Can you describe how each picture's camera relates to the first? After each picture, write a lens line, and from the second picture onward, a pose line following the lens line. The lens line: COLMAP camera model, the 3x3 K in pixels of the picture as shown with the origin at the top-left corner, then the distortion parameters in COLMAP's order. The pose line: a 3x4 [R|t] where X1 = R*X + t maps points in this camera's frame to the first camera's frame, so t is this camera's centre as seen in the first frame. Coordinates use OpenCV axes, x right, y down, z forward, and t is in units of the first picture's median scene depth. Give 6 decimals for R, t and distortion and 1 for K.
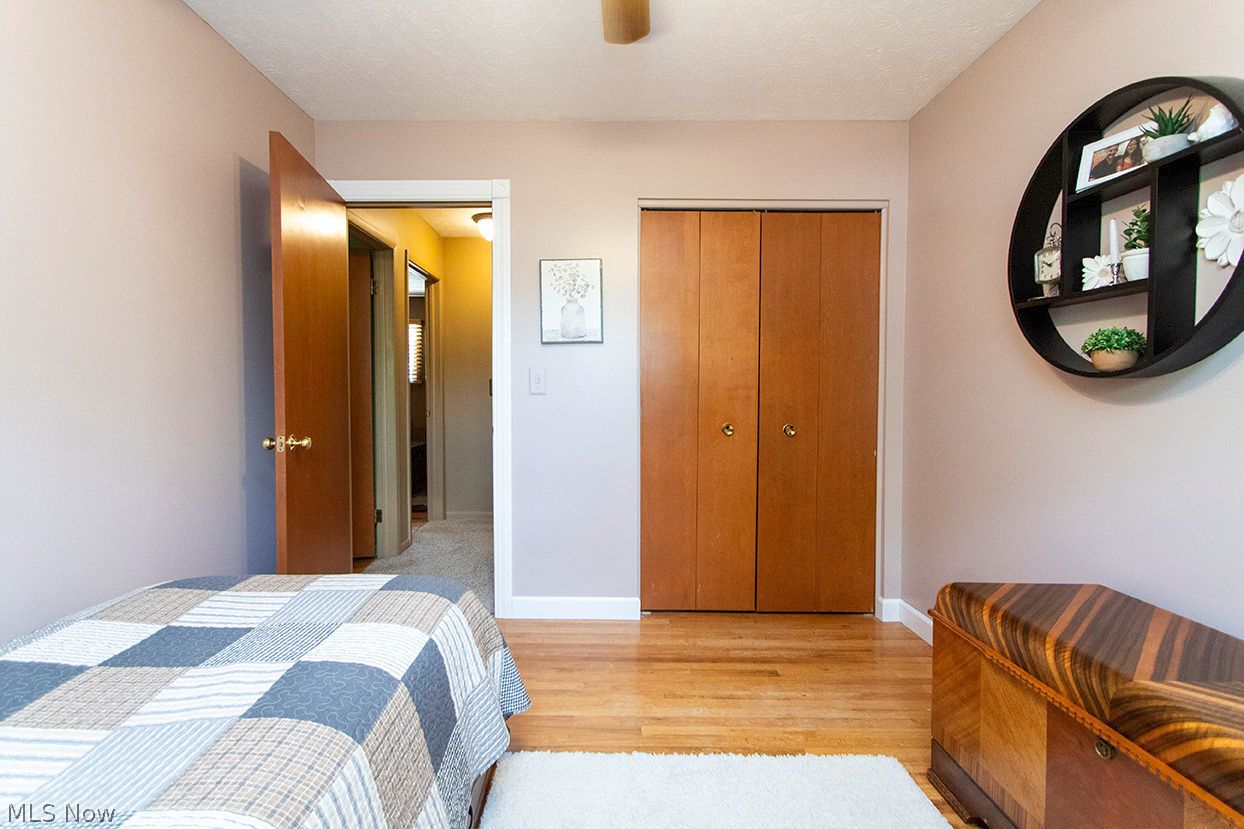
lens RADIAL K [[579.6, 0, 610.3], [0, 579.6, 409.2], [0, 0, 1]] dist [-0.001636, 0.000202]
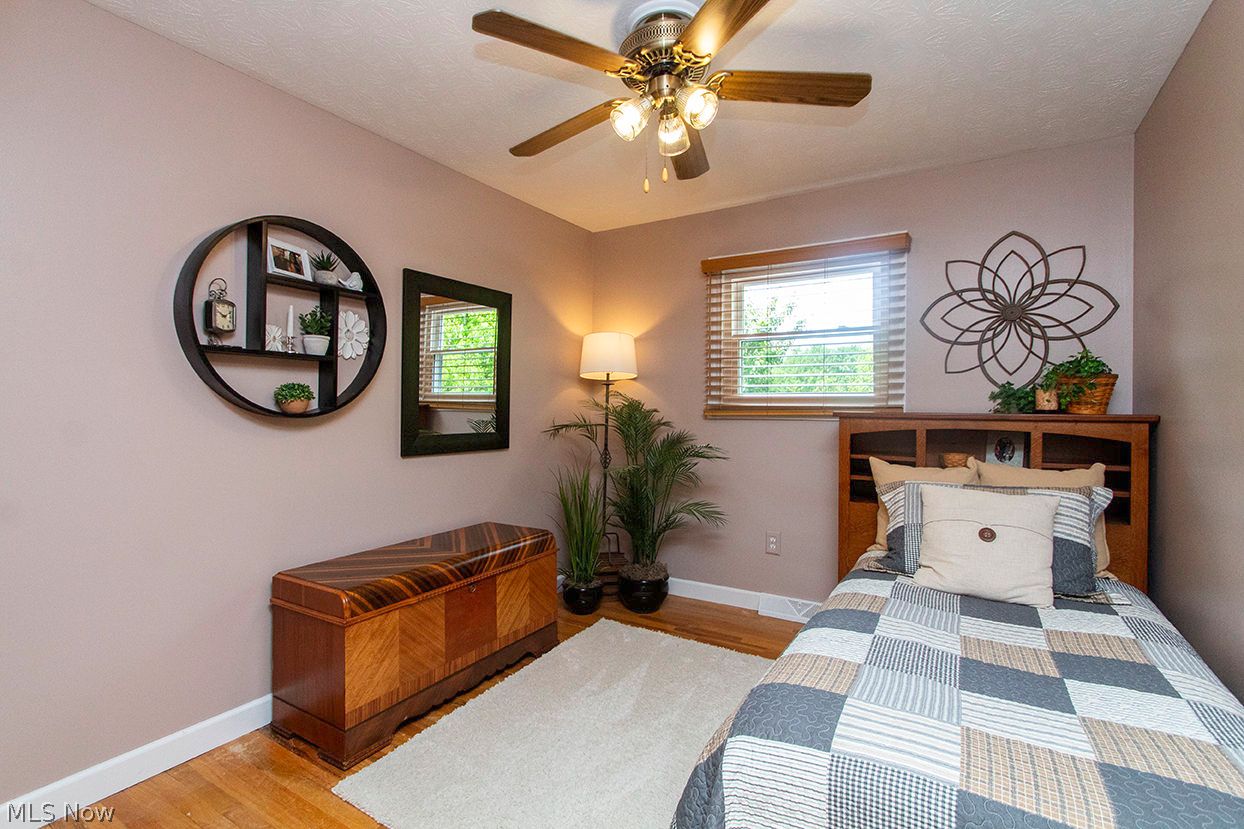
lens RADIAL K [[579.6, 0, 616.3], [0, 579.6, 411.8], [0, 0, 1]] dist [-0.001636, 0.000202]
pose [[-0.860756, -0.010830, 0.508903, -0.530364], [0.009585, 0.999251, 0.037478, -0.117648], [-0.508928, 0.037137, -0.860008, 1.849176]]
